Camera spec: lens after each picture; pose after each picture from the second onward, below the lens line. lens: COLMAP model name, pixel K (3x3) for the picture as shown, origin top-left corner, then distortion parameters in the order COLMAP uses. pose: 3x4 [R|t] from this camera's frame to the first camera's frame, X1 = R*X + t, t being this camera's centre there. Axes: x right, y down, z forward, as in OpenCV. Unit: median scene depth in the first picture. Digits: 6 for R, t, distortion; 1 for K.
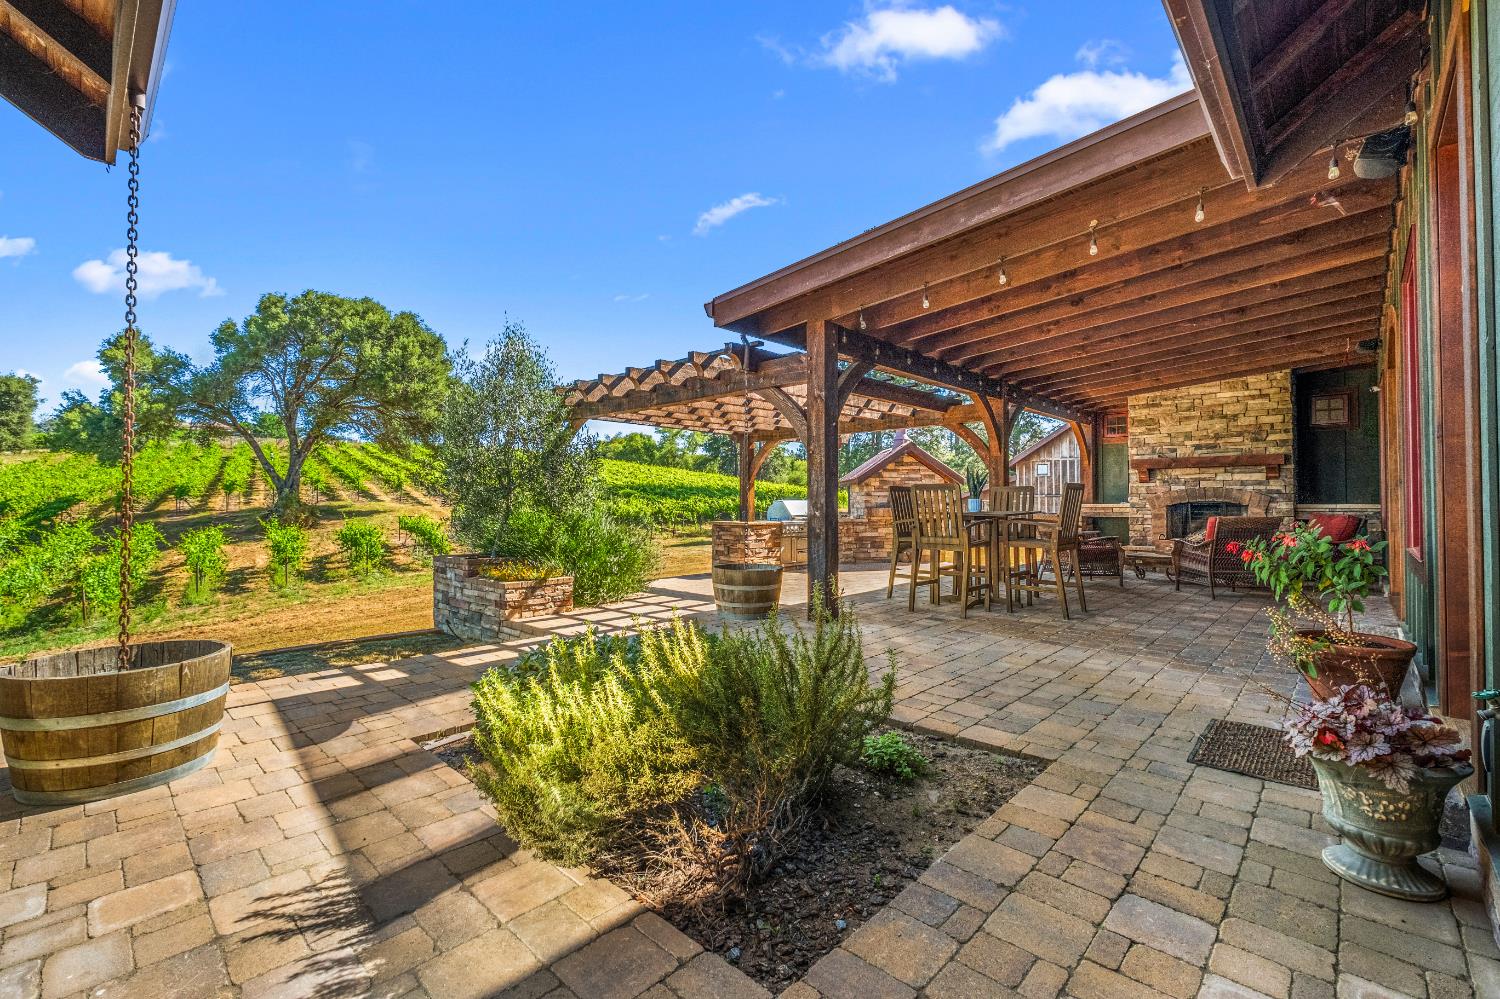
lens RADIAL K [[650.9, 0, 751.4], [0, 650.9, 493.5], [0, 0, 1]] dist [-0.004488, 0.000861]
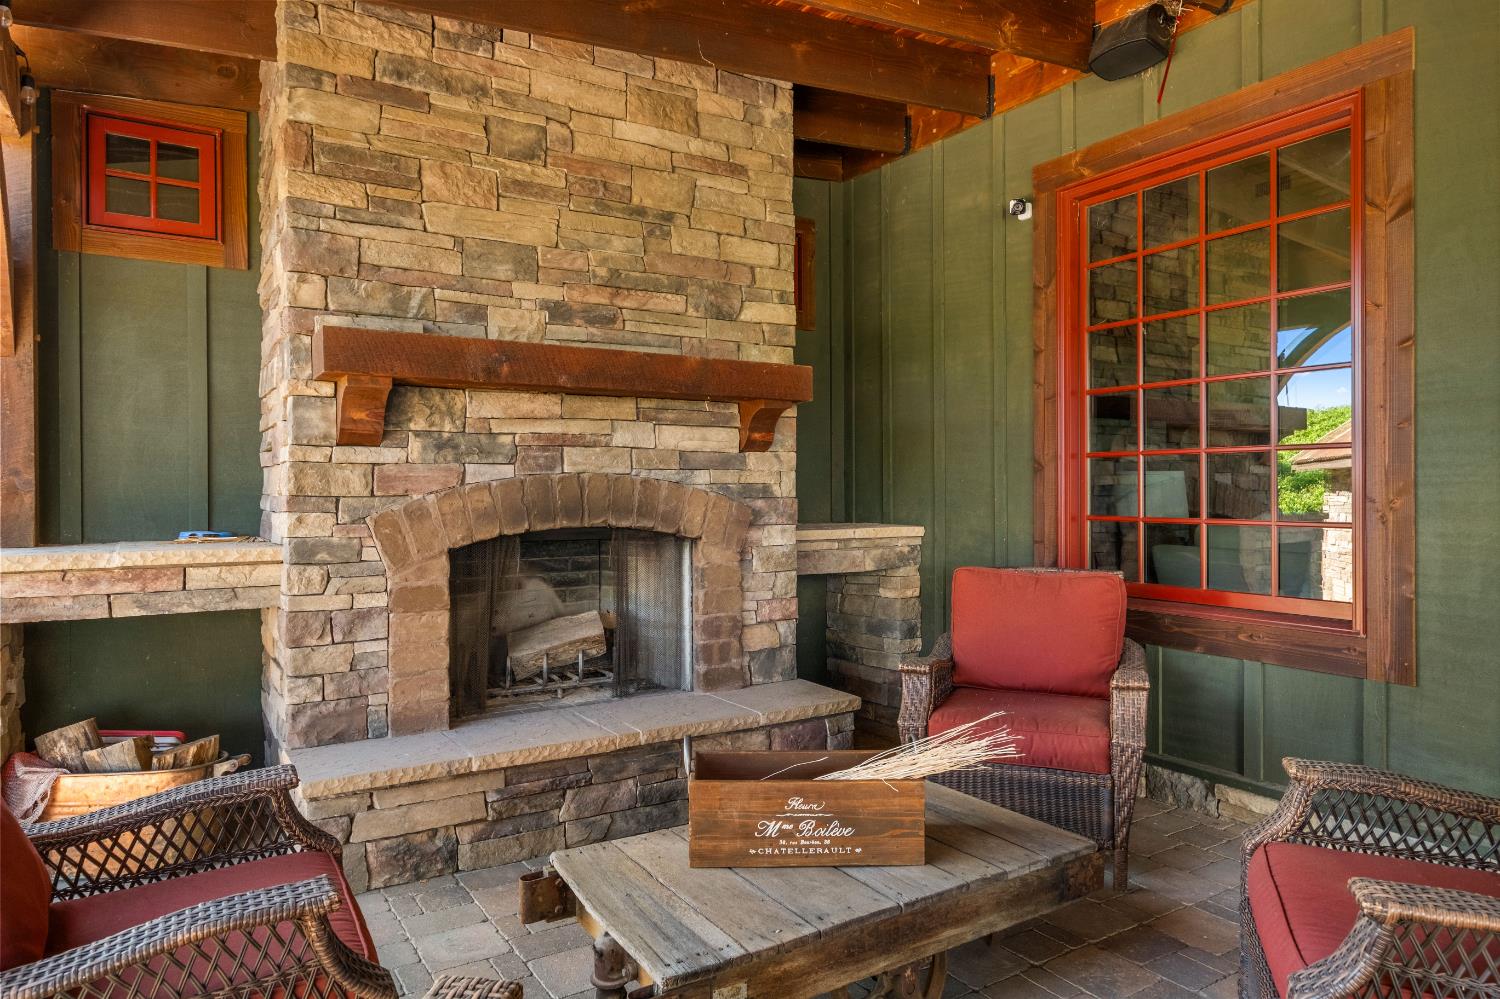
lens RADIAL K [[926.9, 0, 750.3], [0, 926.9, 493.5], [0, 0, 1]] dist [-0.001521, 0.000073]
pose [[0.270801, -0.001003, 0.962635, 0.324573], [-0.009060, 0.999953, 0.003590, -0.002840], [-0.962593, -0.009694, 0.270779, 0.745527]]
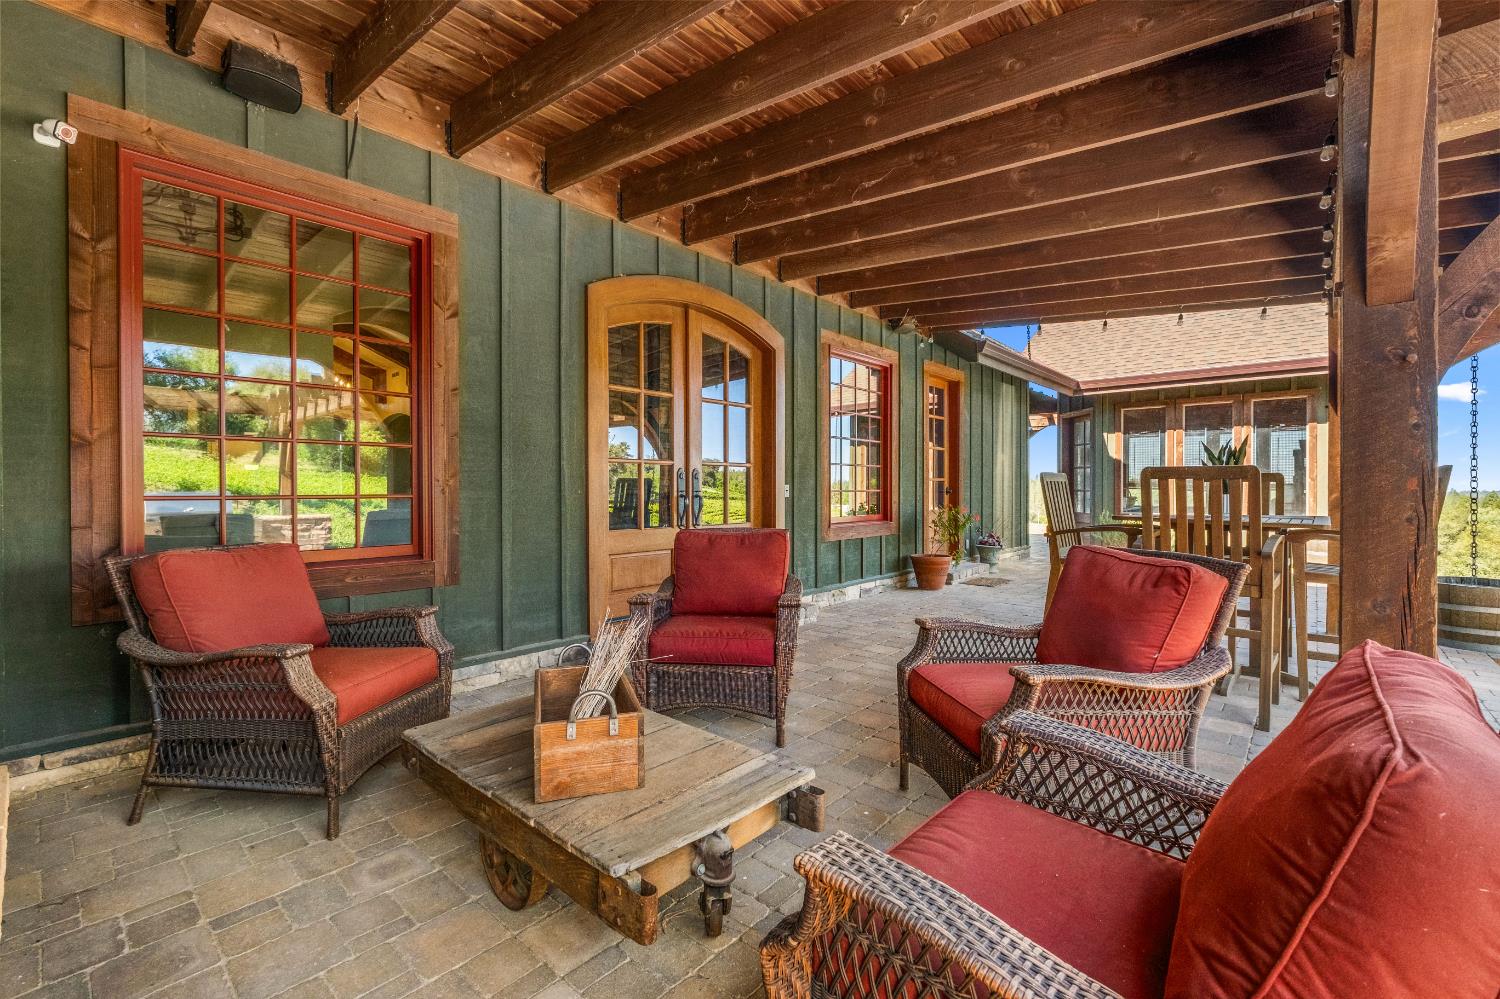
lens RADIAL K [[650.9, 0, 750.7], [0, 650.9, 495.5], [0, 0, 1]] dist [-0.004488, 0.000861]
pose [[-0.999663, 0.001189, -0.025934, 0.537228], [0.001323, 0.999986, -0.005146, 0.011052], [0.025927, -0.005178, -0.999650, 1.033542]]
